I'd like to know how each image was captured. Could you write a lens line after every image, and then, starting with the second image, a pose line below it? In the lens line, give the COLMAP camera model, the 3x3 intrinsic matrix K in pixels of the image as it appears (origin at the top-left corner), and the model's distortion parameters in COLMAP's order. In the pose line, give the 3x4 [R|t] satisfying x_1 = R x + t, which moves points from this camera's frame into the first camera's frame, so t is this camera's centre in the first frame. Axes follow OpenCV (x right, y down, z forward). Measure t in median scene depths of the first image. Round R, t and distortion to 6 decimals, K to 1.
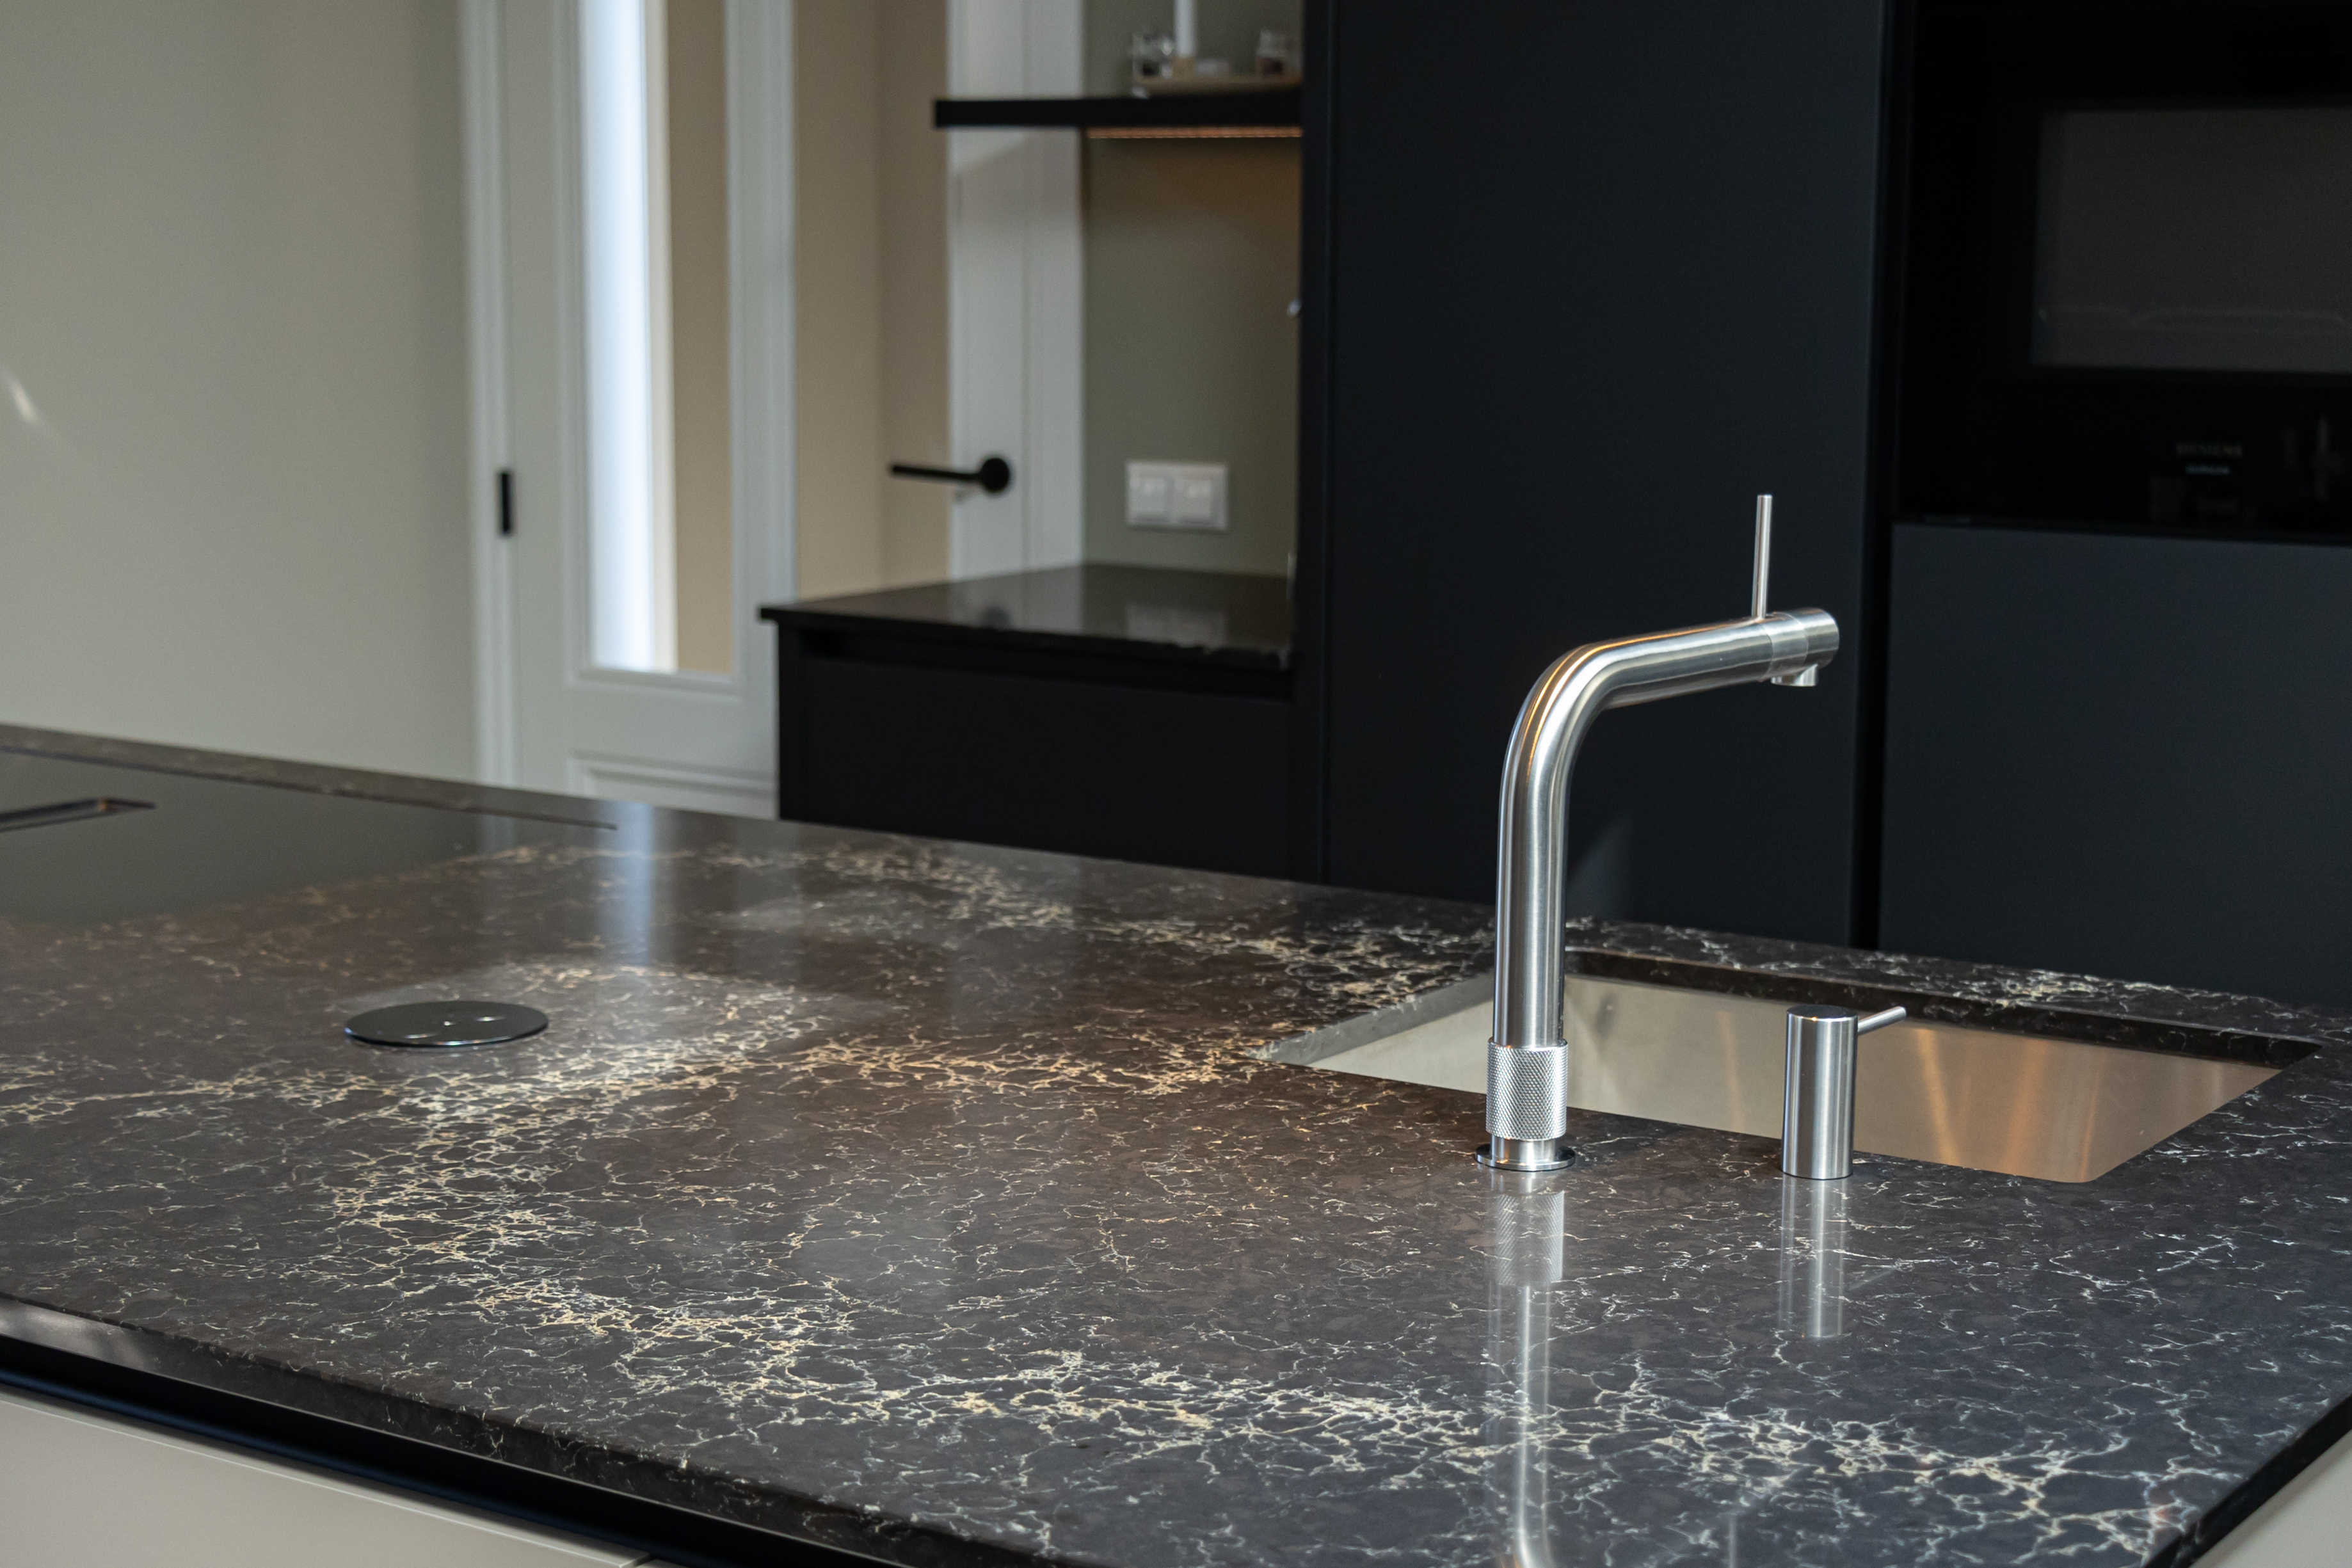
lens RADIAL K [[3806.3, 0, 1147.4], [0, 3806.3, 780.4], [0, 0, 1]] dist [0.039873, 0.124780]
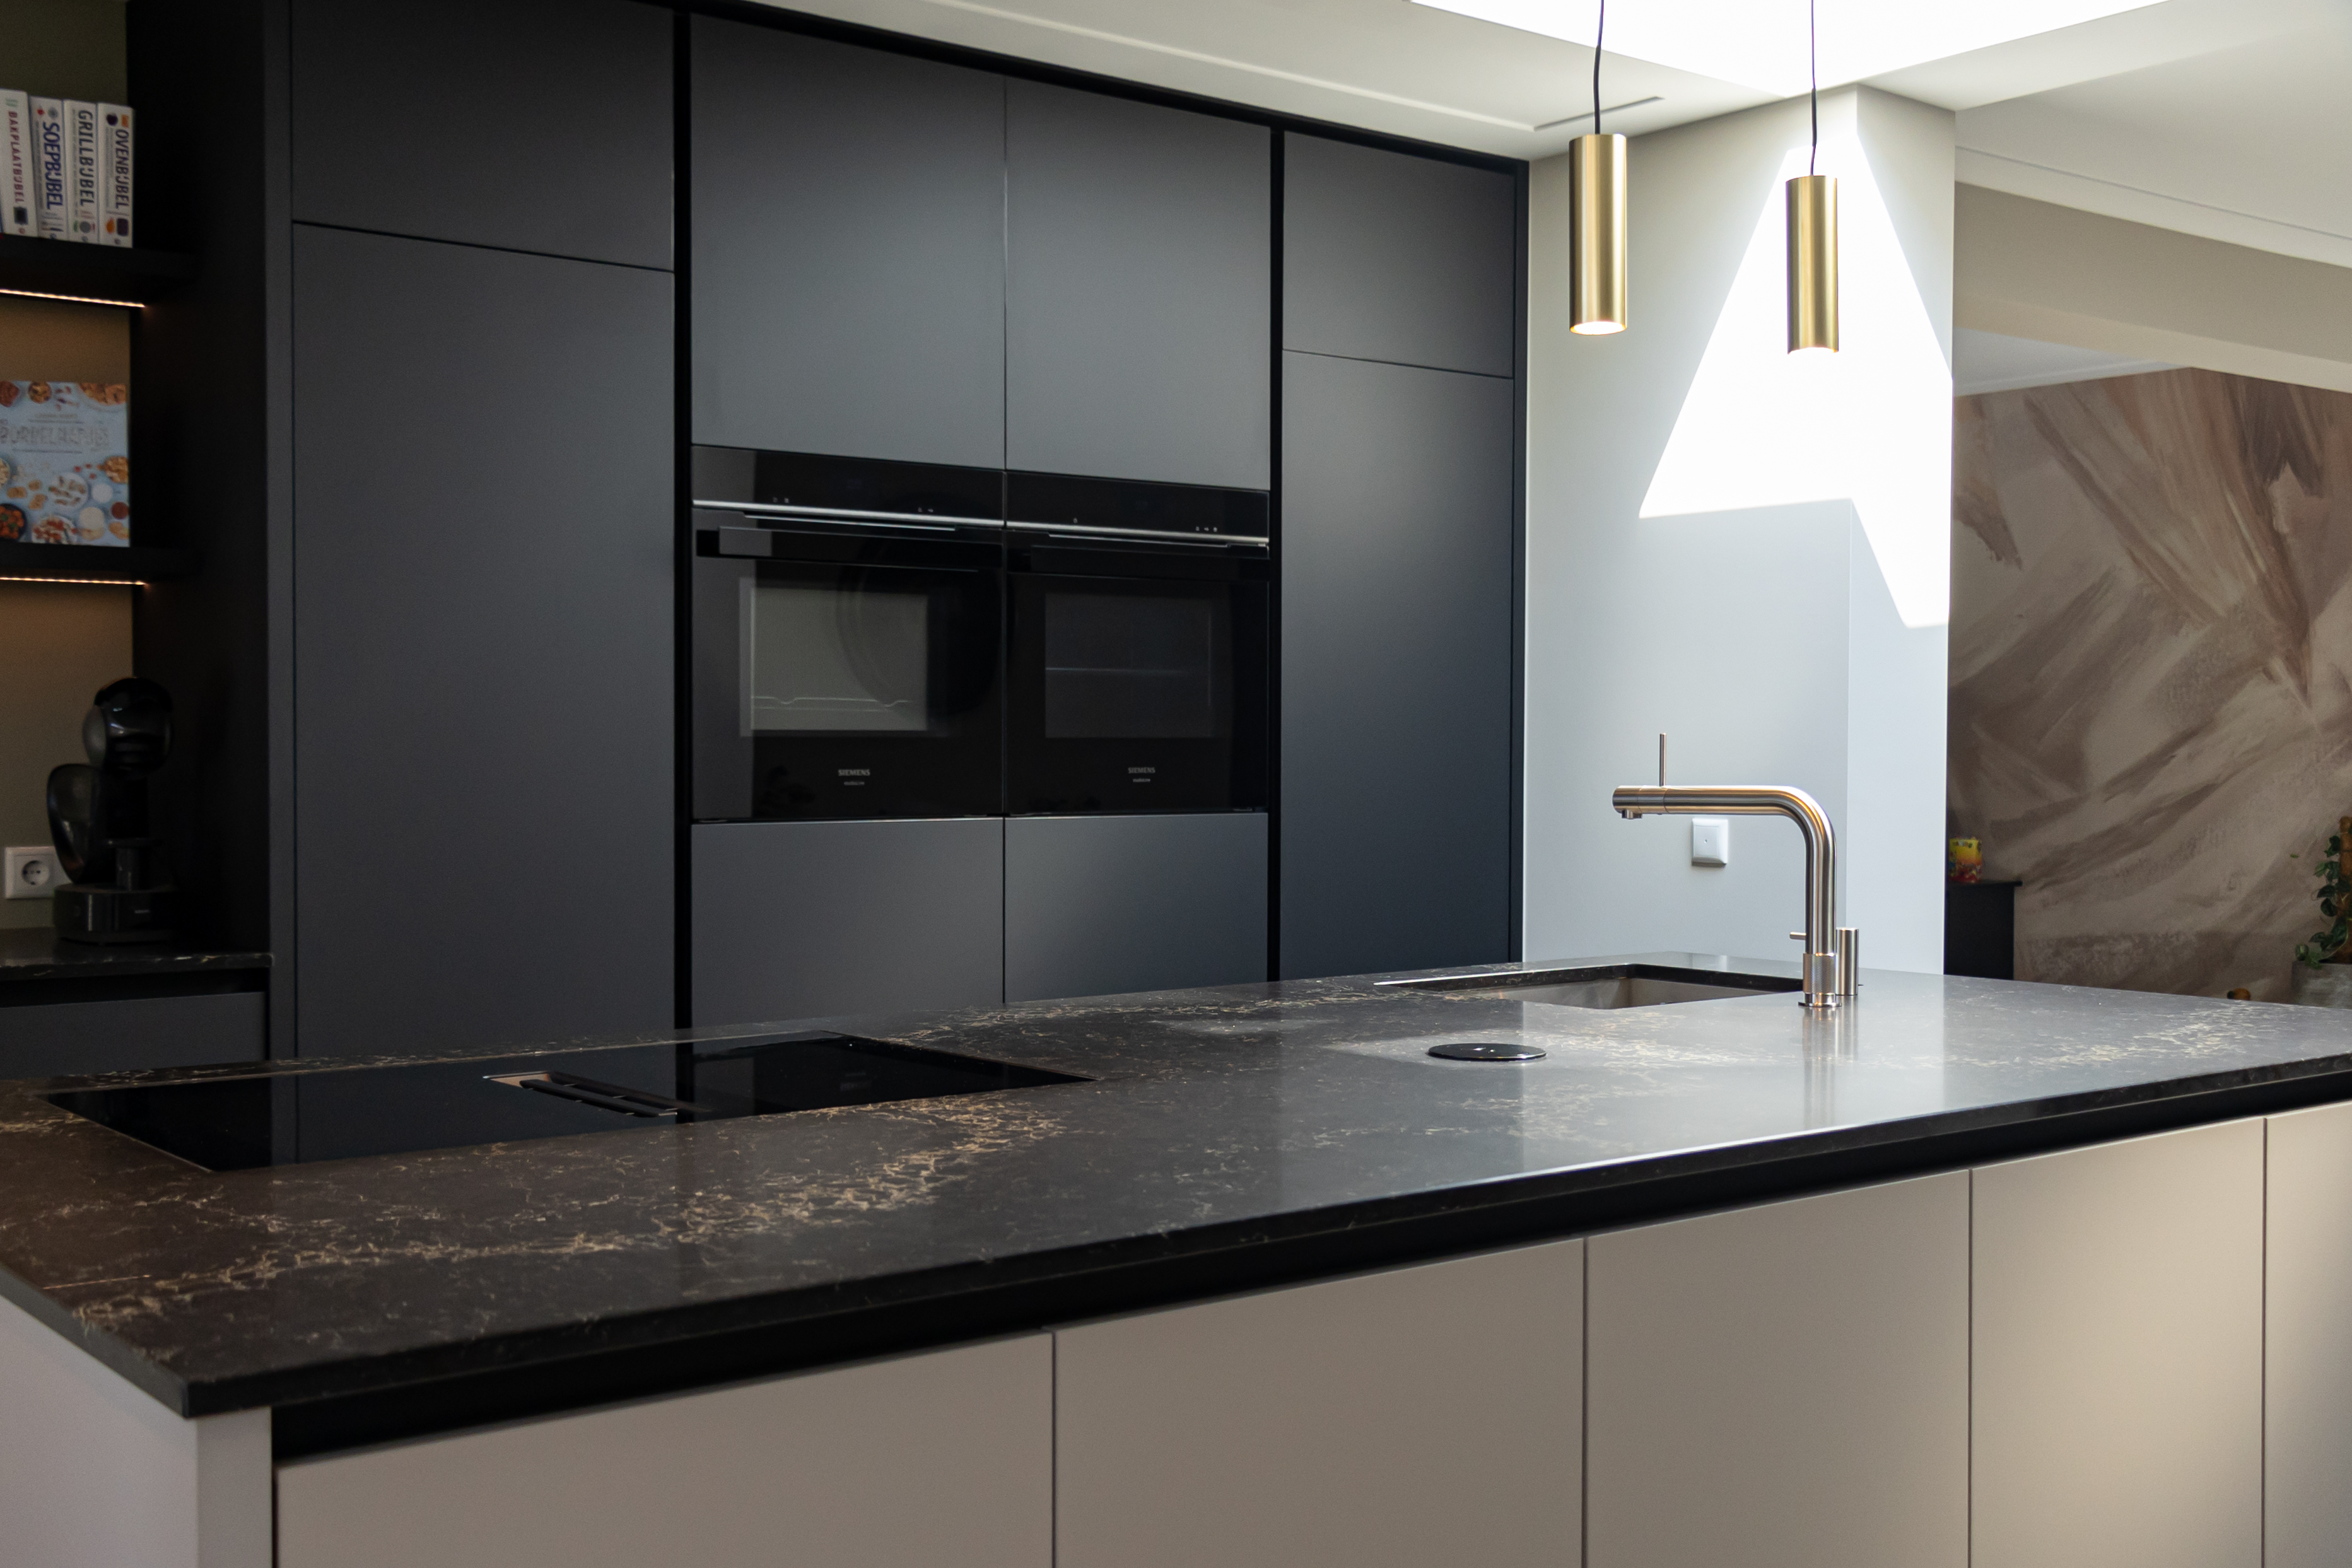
lens RADIAL K [[2471.3, 0, 1147.6], [0, 2471.3, 797.3], [0, 0, 1]] dist [0.007279, 0.040901]
pose [[0.308351, -0.027432, 0.950877, -1.474507], [0.143700, 0.989457, -0.018054, -0.058484], [-0.940356, 0.142208, 0.309042, 0.906749]]
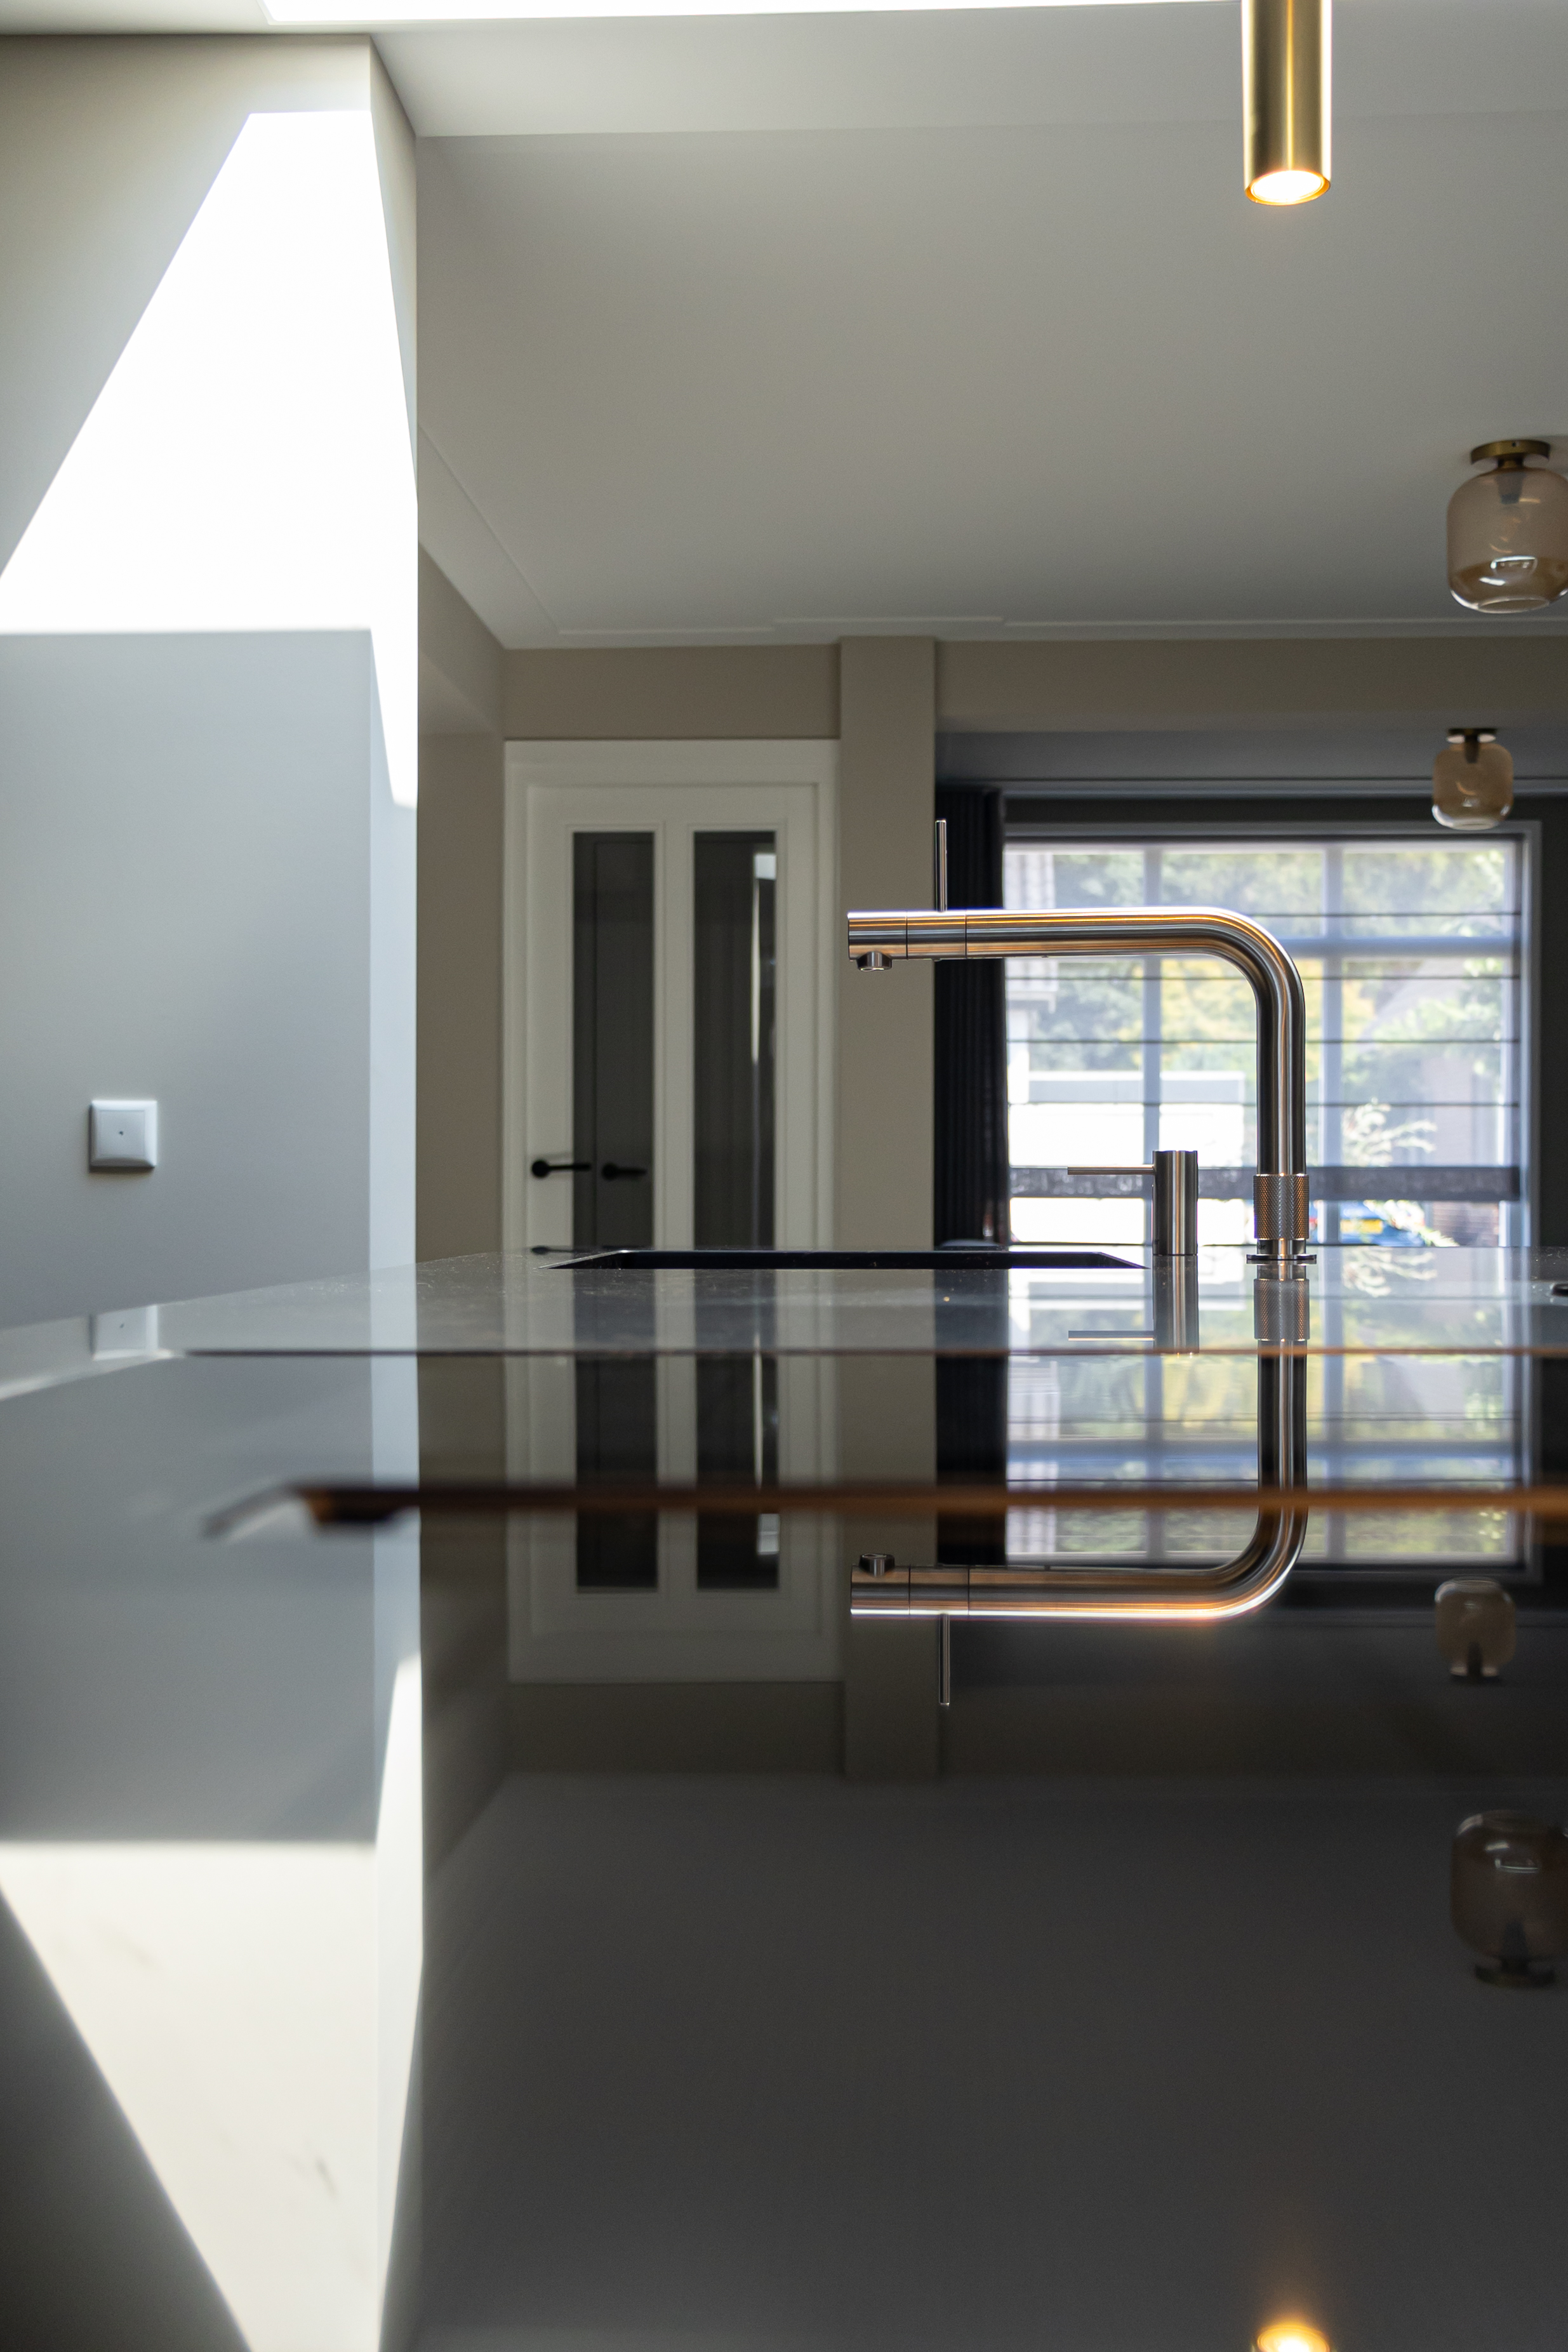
lens RADIAL K [[2585.3, 0, 784.0], [0, 2585.3, 1176.0], [0, 0, 1]] dist [0.067673, 0.013650]
pose [[-0.531516, -0.001640, 0.847046, -0.633566], [0.124409, 0.989002, 0.079981, -0.034300], [-0.837862, 0.147892, -0.525467, 1.688302]]
